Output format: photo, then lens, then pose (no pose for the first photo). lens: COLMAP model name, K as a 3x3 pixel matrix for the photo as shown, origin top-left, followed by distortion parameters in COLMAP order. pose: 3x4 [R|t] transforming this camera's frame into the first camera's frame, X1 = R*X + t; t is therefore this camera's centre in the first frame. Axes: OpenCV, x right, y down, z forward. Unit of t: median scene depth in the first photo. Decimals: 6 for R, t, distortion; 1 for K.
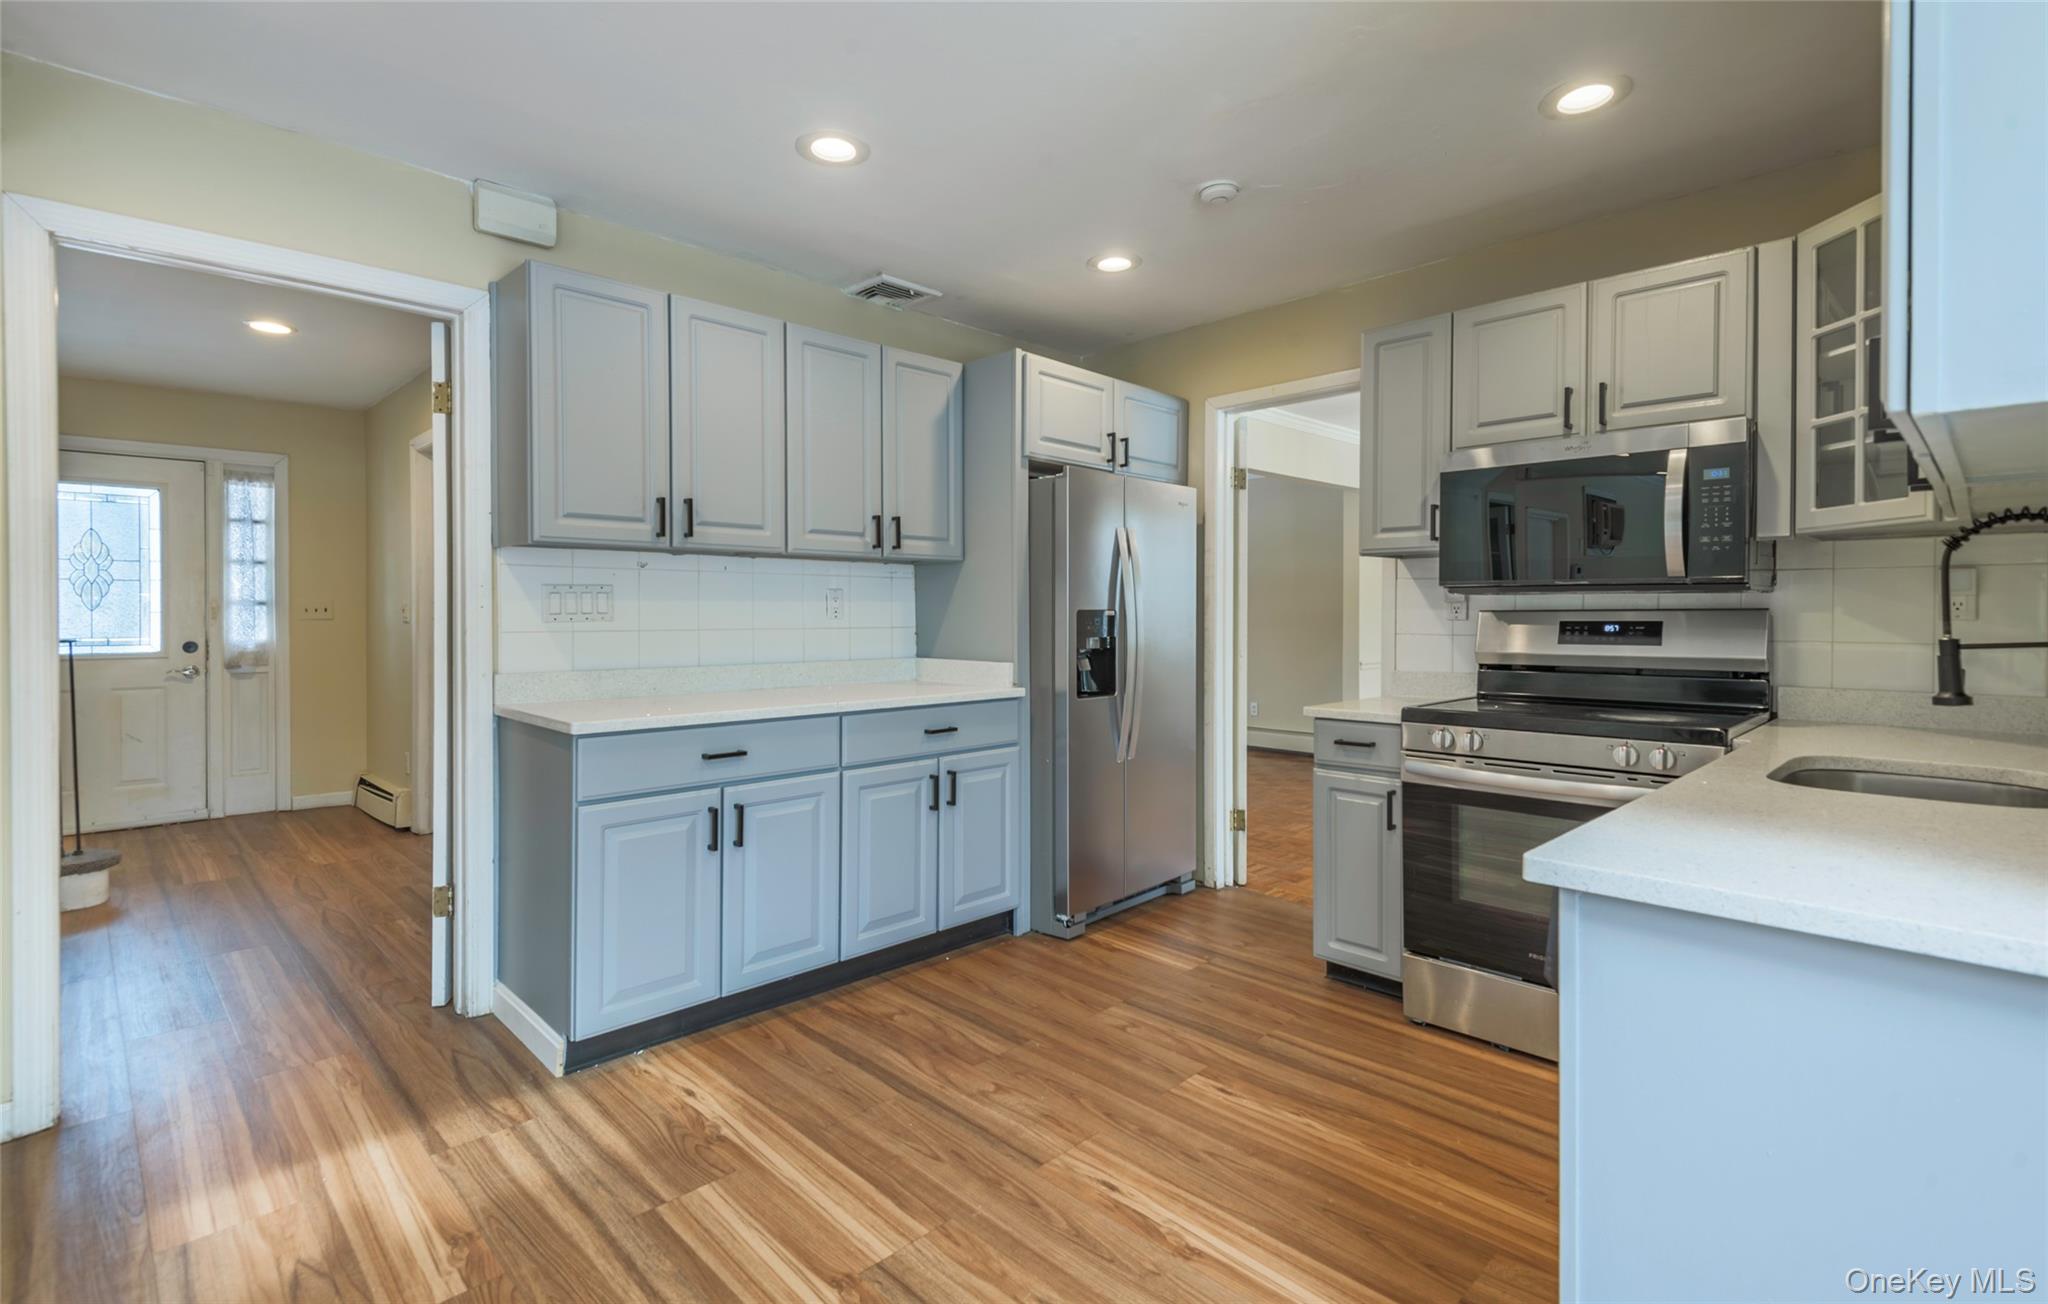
lens RADIAL K [[960.7, 0, 981.8], [0, 960.7, 616.4], [0, 0, 1]] dist [0.010373, -0.005977]
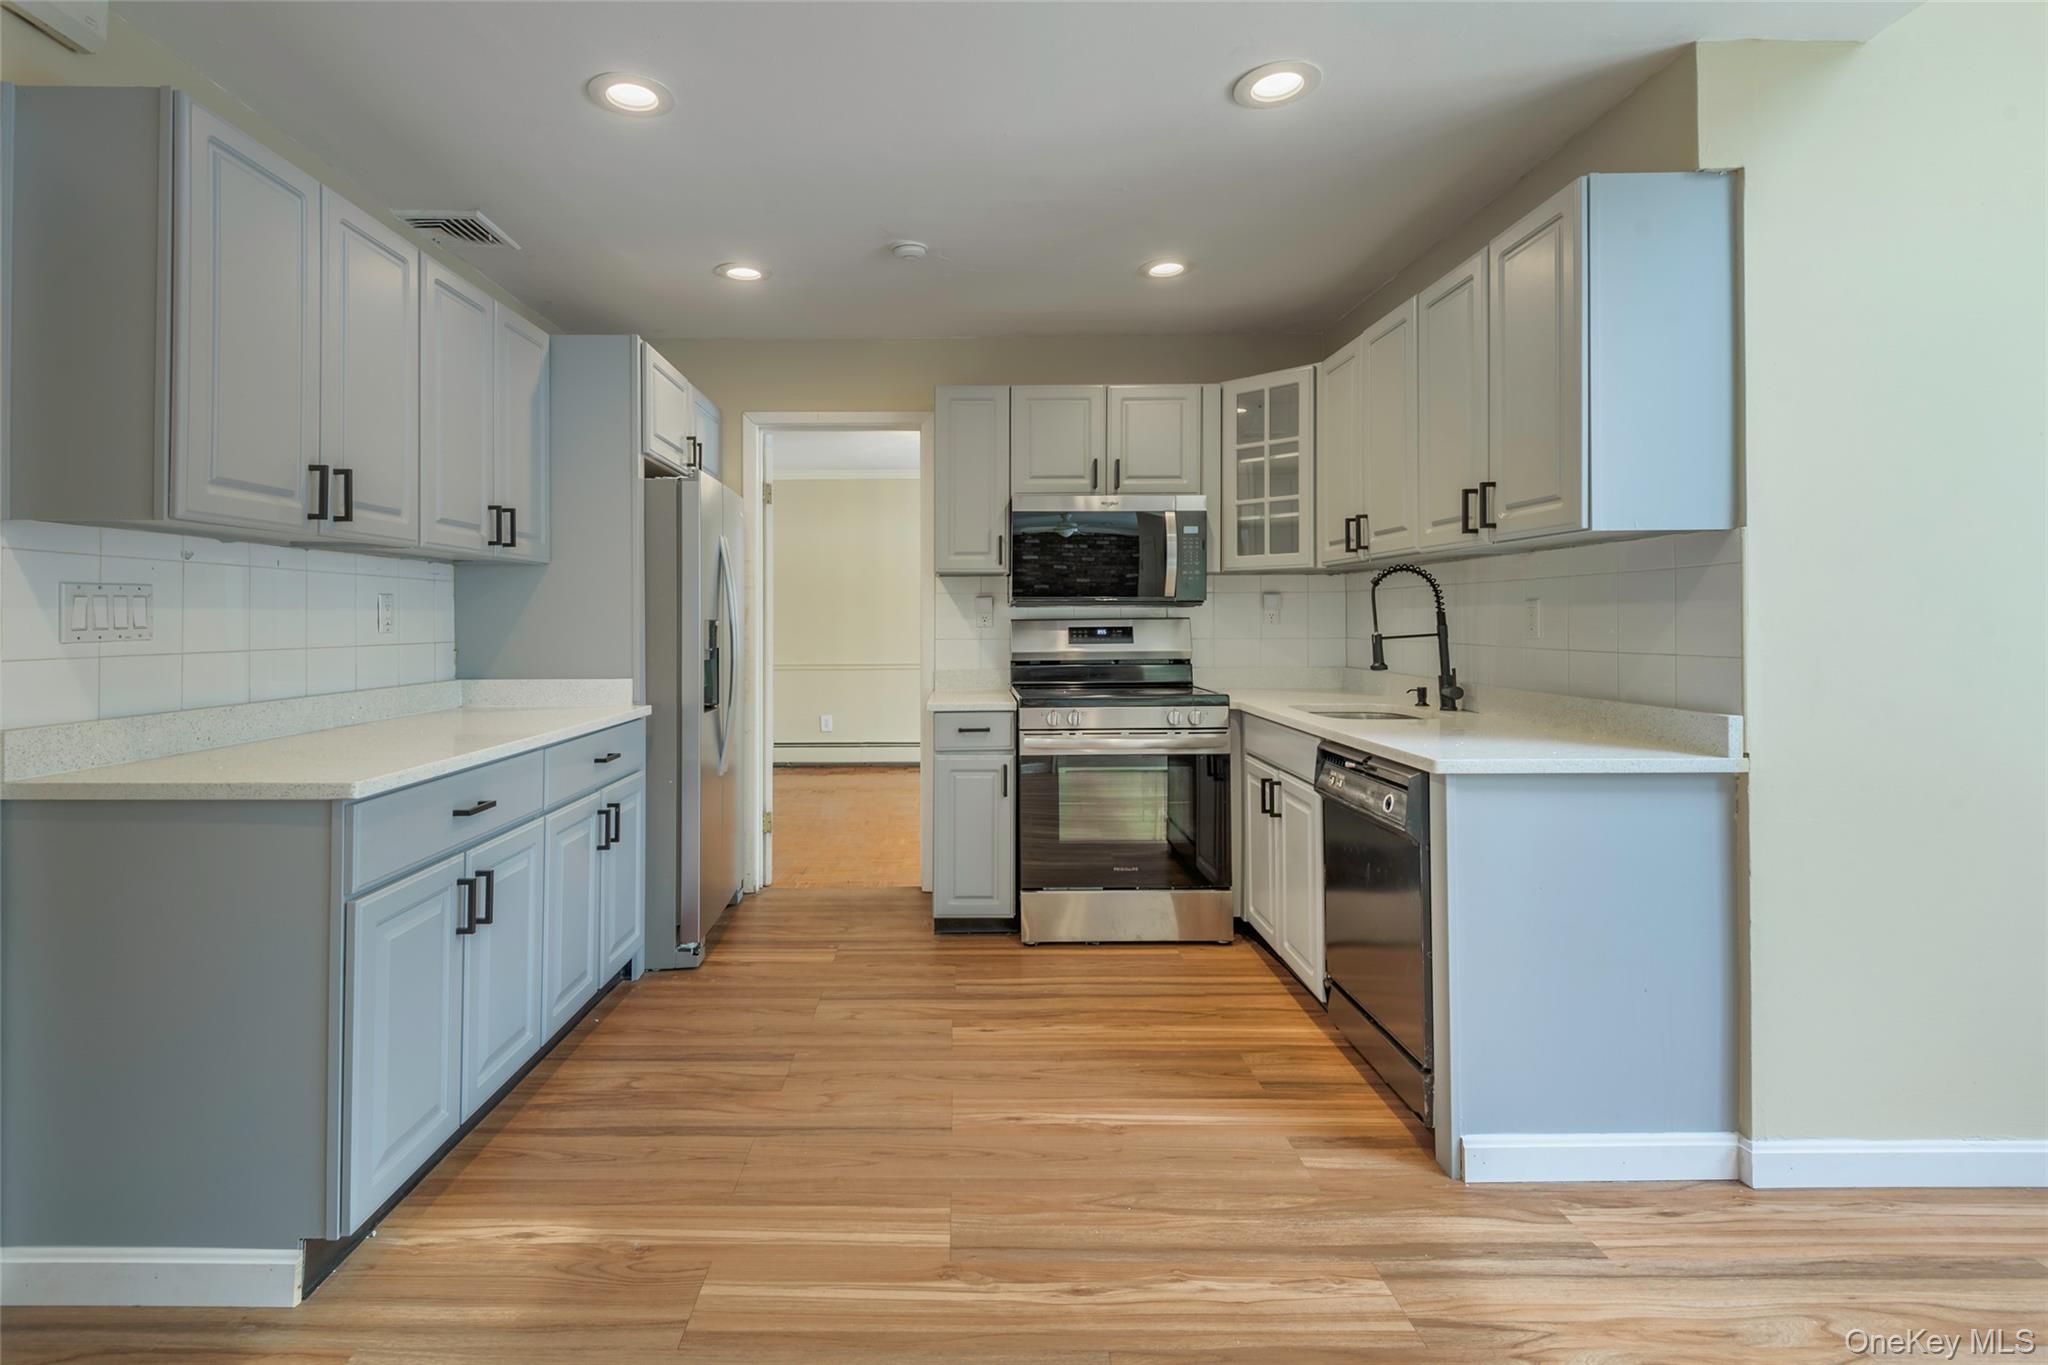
lens RADIAL K [[1013.8, 0, 970.7], [0, 1013.8, 602.2], [0, 0, 1]] dist [0.013290, -0.007858]
pose [[0.689561, 0.009476, 0.724166, -0.558197], [0.006816, 0.999785, -0.019573, -0.003310], [-0.724196, 0.018433, 0.689348, 0.130340]]
